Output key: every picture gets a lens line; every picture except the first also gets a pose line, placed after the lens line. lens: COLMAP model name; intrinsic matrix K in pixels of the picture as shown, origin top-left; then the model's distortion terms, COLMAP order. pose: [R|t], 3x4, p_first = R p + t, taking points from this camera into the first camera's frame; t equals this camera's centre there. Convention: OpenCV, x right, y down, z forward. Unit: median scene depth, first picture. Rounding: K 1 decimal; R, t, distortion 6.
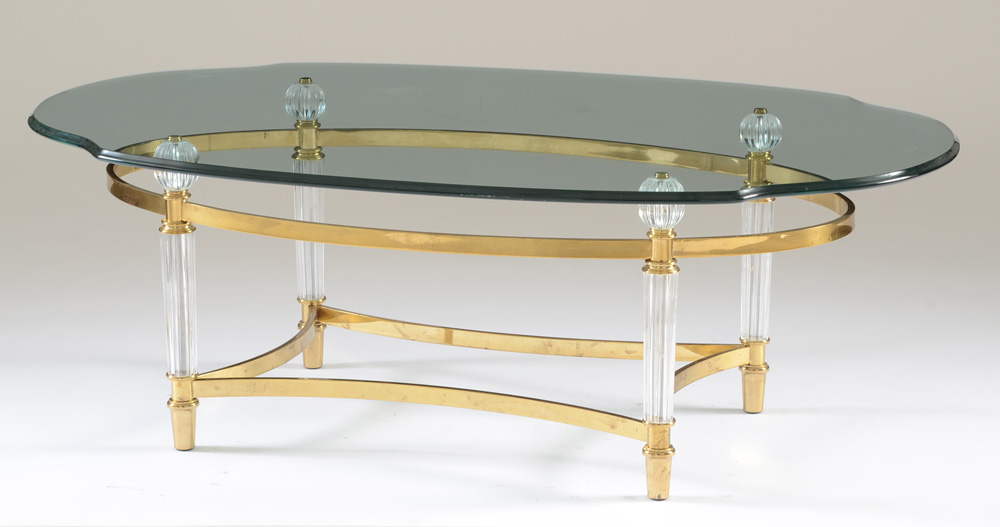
lens RADIAL K [[3361.6, 0, 505.5], [0, 3361.6, 260.6], [0, 0, 1]] dist [1.025524, 0.000000]
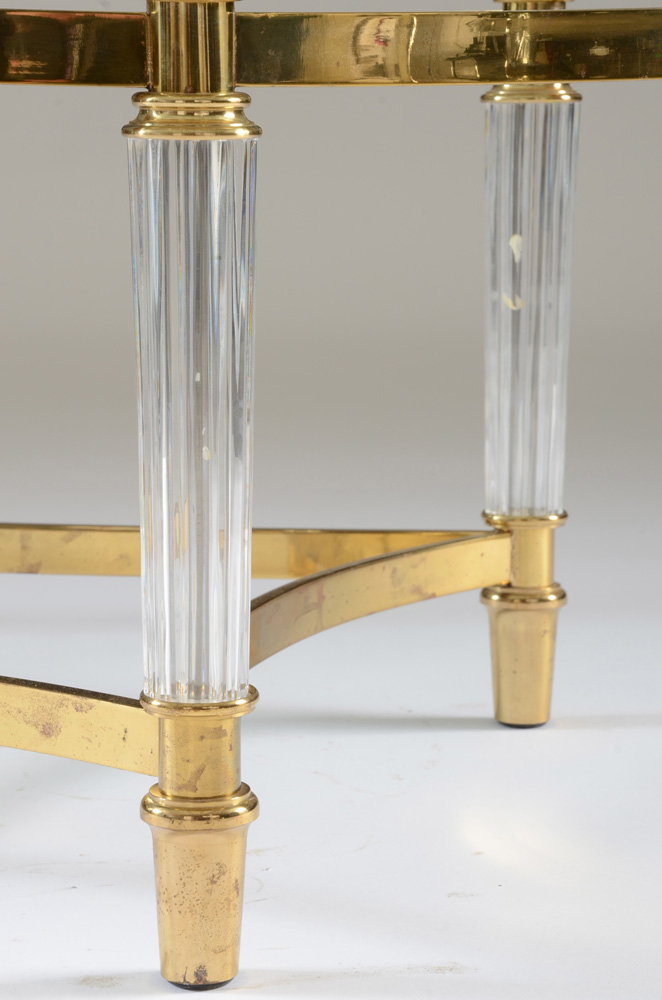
lens RADIAL K [[3152.4, 0, 335.8], [0, 3152.4, 501.6], [0, 0, 1]] dist [0.753085, 0.000000]
pose [[0.999671, -0.008318, 0.024267, 0.048372], [0.010180, 0.996927, -0.077667, 0.049609], [-0.023546, 0.077888, 0.996684, 0.706296]]
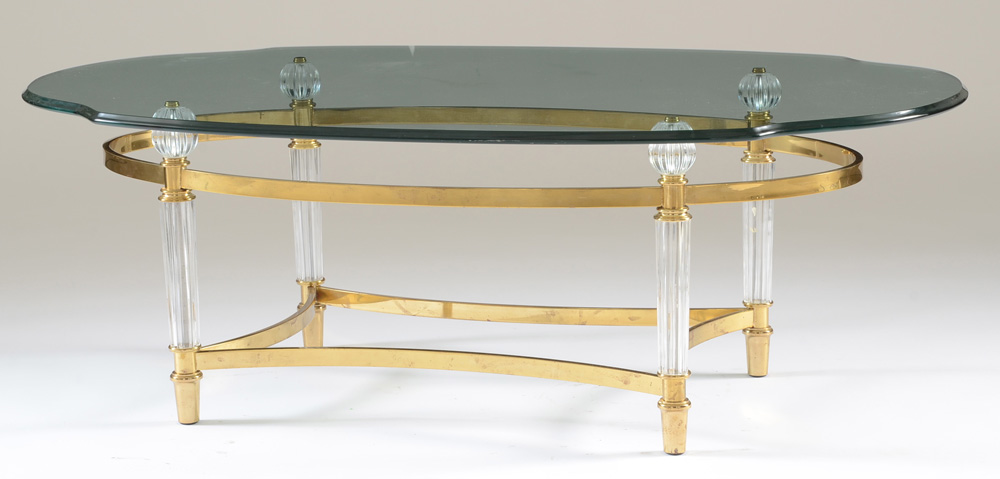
lens RADIAL K [[2908.2, 0, 507.6], [0, 2908.2, 248.9], [0, 0, 1]] dist [0.788393, 0.000000]
pose [[0.999418, -0.025473, 0.022709, -0.020334], [0.026369, 0.998850, -0.040041, 0.042186], [-0.021663, 0.040616, 0.998940, 0.145414]]
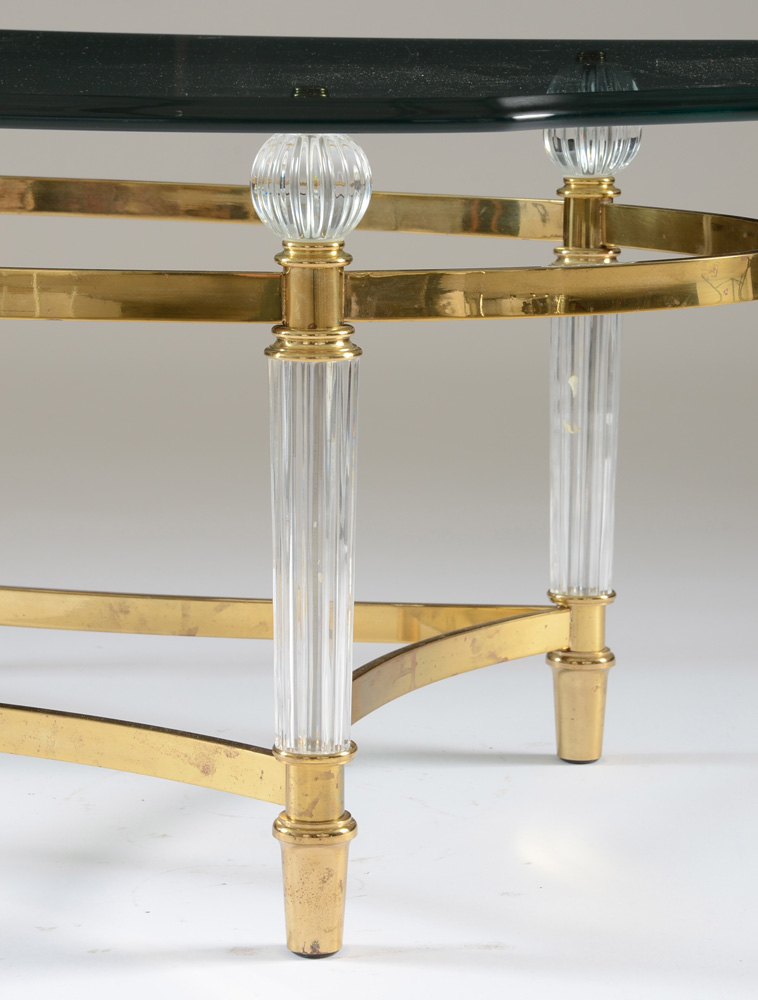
lens RADIAL K [[3530.8, 0, 386.4], [0, 3530.8, 499.7], [0, 0, 1]] dist [0.796708, 0.000000]
pose [[0.999960, 0.000258, -0.008886, 0.054915], [-0.000858, 0.997713, -0.067590, 0.044402], [0.008848, 0.067595, 0.997674, 0.564598]]
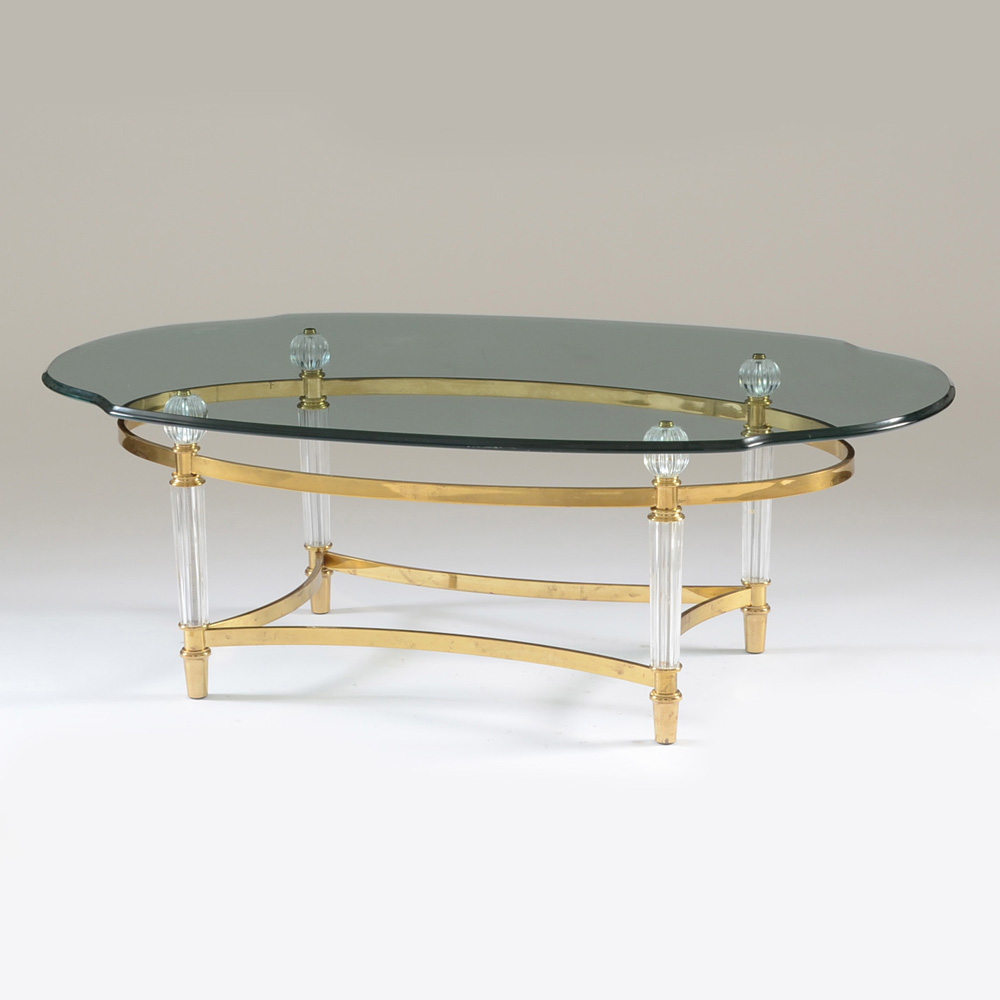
lens RADIAL K [[3184.5, 0, 495.6], [0, 3184.5, 495.0], [0, 0, 1]] dist [0.399490, 0.000000]
pose [[0.999905, -0.013525, 0.002516, -0.006876], [0.013509, 0.999889, 0.006209, -0.010001], [-0.002600, -0.006174, 0.999978, 0.043296]]
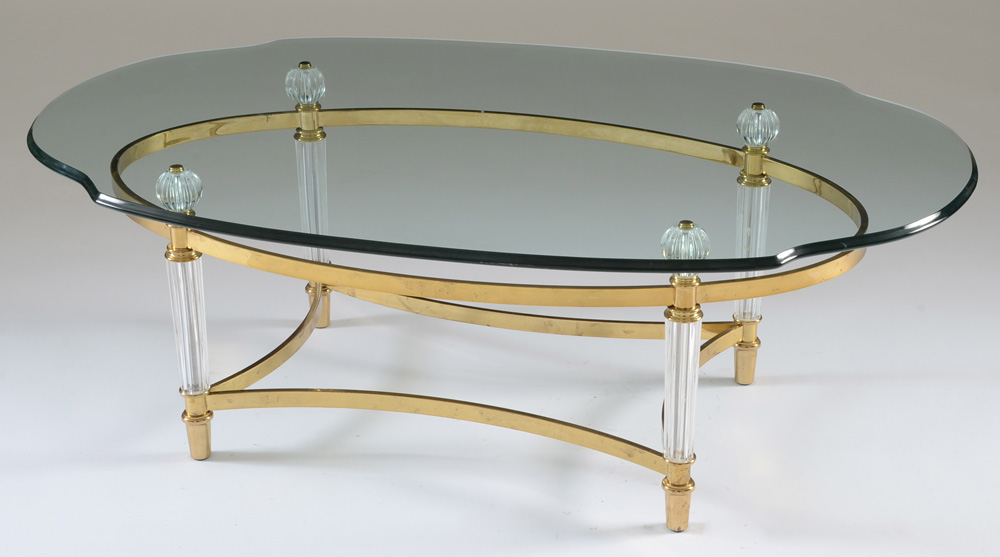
lens RADIAL K [[2063.2, 0, 509.0], [0, 2063.2, 272.0], [0, 0, 1]] dist [0.390966, 0.000000]
pose [[0.998833, -0.025470, 0.041047, -0.026770], [0.018073, 0.985030, 0.171431, -0.106498], [-0.044799, -0.170490, 0.984341, 0.395586]]
